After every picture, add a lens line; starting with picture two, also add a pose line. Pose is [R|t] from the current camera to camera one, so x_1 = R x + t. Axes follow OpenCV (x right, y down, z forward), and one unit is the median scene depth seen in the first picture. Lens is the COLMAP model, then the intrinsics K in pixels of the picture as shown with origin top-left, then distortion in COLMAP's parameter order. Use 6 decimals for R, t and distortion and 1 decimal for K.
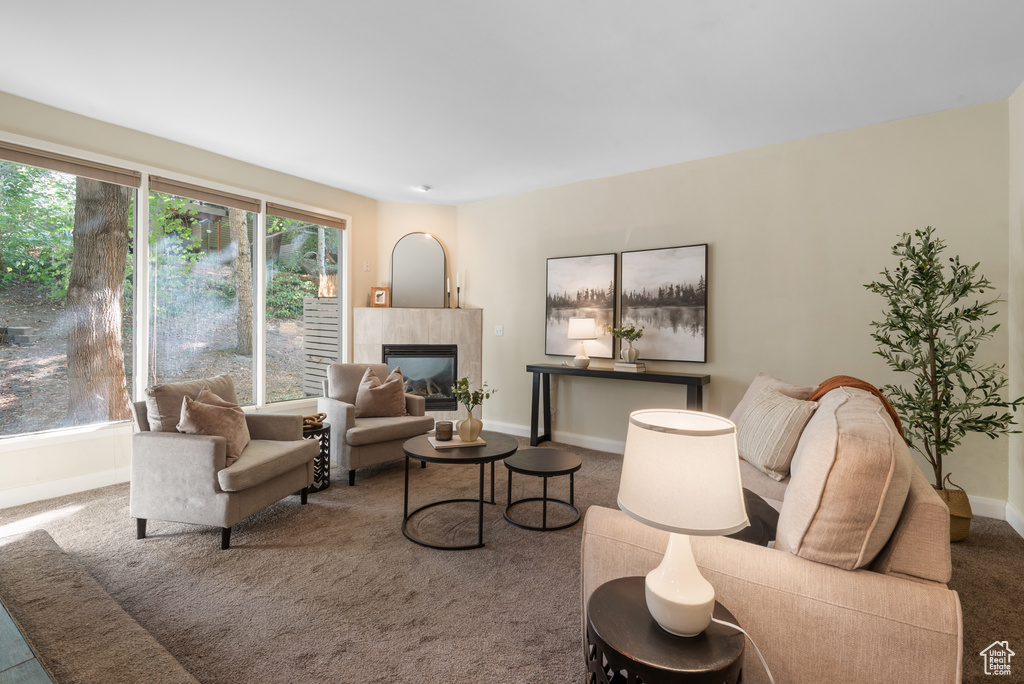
lens RADIAL K [[460.2, 0, 514.0], [0, 460.2, 328.1], [0, 0, 1]] dist [0.035267, -0.015877]
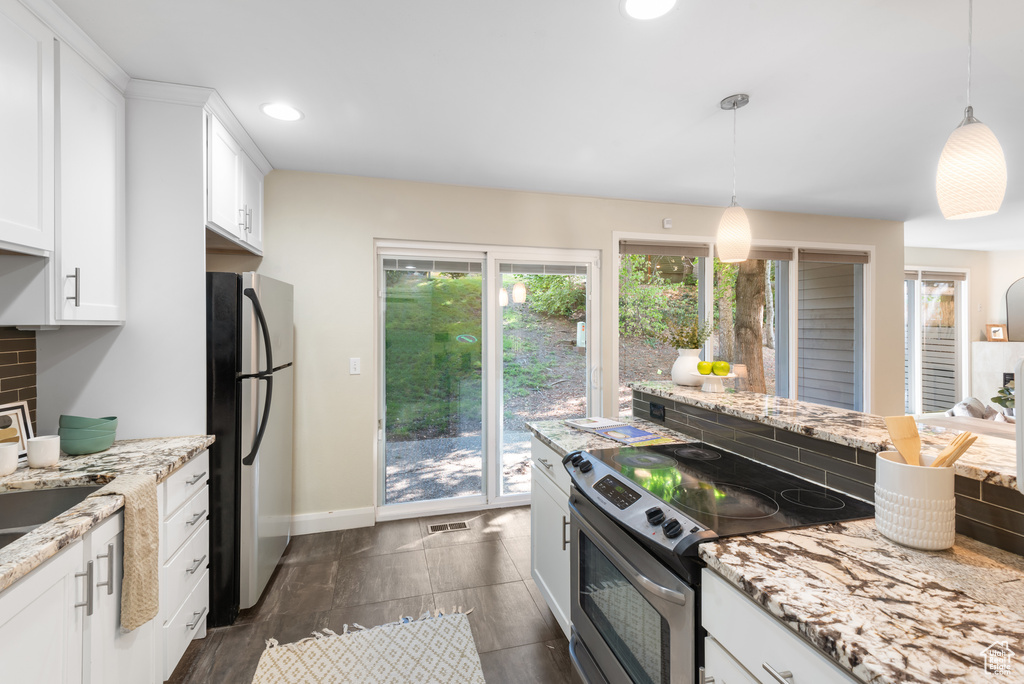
lens RADIAL K [[460.2, 0, 514.0], [0, 460.2, 328.1], [0, 0, 1]] dist [0.035267, -0.015877]
pose [[0.768937, -0.005930, -0.639298, -0.589709], [0.008476, 0.999964, 0.000920, -0.112927], [0.639269, -0.006126, 0.768959, -0.907681]]
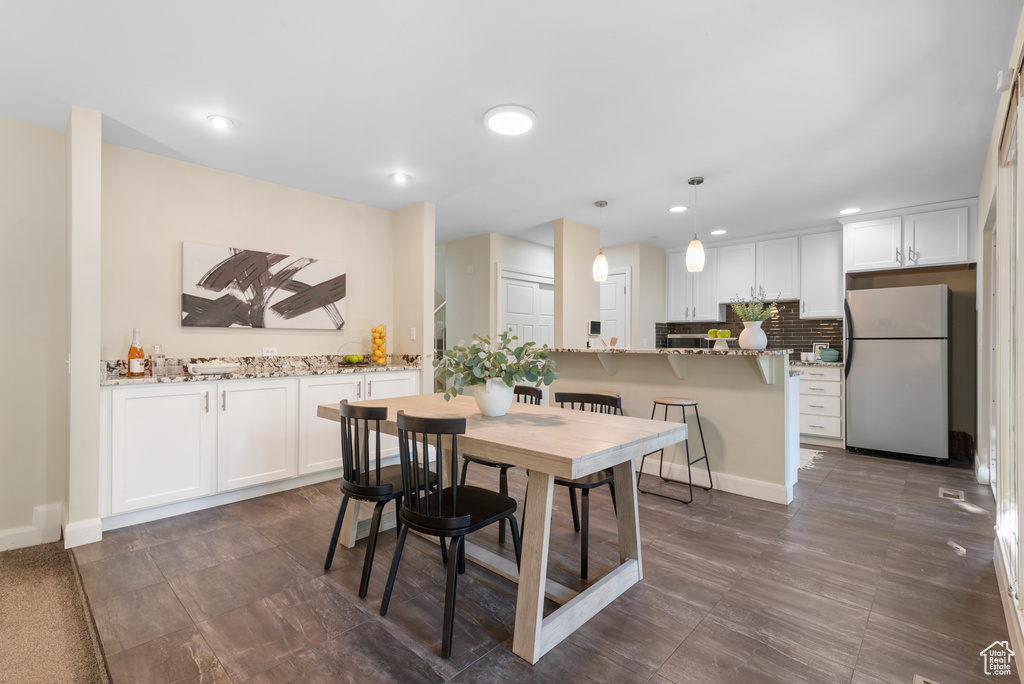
lens RADIAL K [[464.9, 0, 514.7], [0, 464.9, 341.8], [0, 0, 1]] dist [0.037708, -0.020689]
pose [[-0.989403, -0.010716, 0.144798, -0.515686], [-0.010970, 0.999939, -0.000958, -0.045241], [-0.144779, -0.002537, -0.989461, 0.532570]]
